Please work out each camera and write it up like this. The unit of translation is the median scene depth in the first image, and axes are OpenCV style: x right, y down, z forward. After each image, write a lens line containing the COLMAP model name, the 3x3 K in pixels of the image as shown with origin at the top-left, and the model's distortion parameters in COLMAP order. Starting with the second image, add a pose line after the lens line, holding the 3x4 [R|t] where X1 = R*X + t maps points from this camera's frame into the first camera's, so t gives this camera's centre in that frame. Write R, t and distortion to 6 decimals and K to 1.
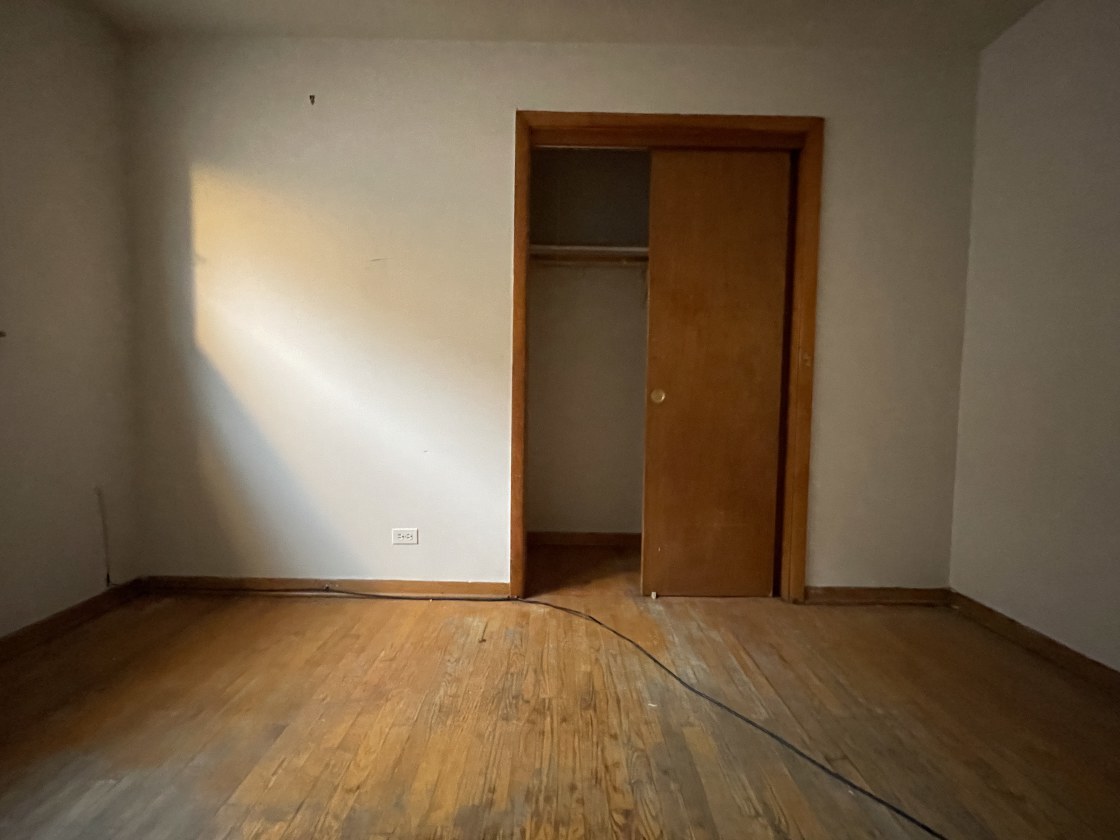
lens RADIAL K [[447.0, 0, 560.0], [0, 447.0, 420.0], [0, 0, 1]] dist [0.000986, 0.000209]
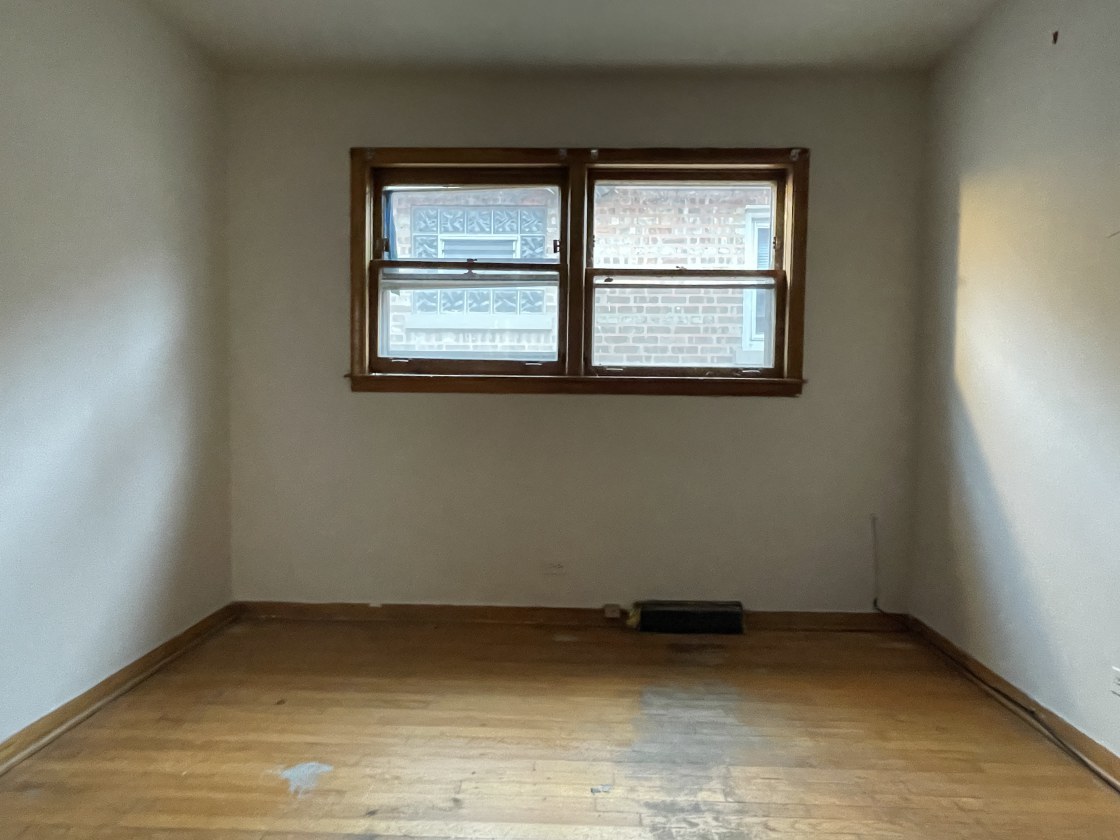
lens RADIAL K [[680.6, 0, 560.0], [0, 680.6, 420.0], [0, 0, 1]] dist [-0.000753, -0.000318]
pose [[-0.033965, 0.025485, -0.999098, 0.604629], [-0.062208, 0.997683, 0.027563, -0.074742], [0.997485, 0.063088, -0.032301, 0.270235]]
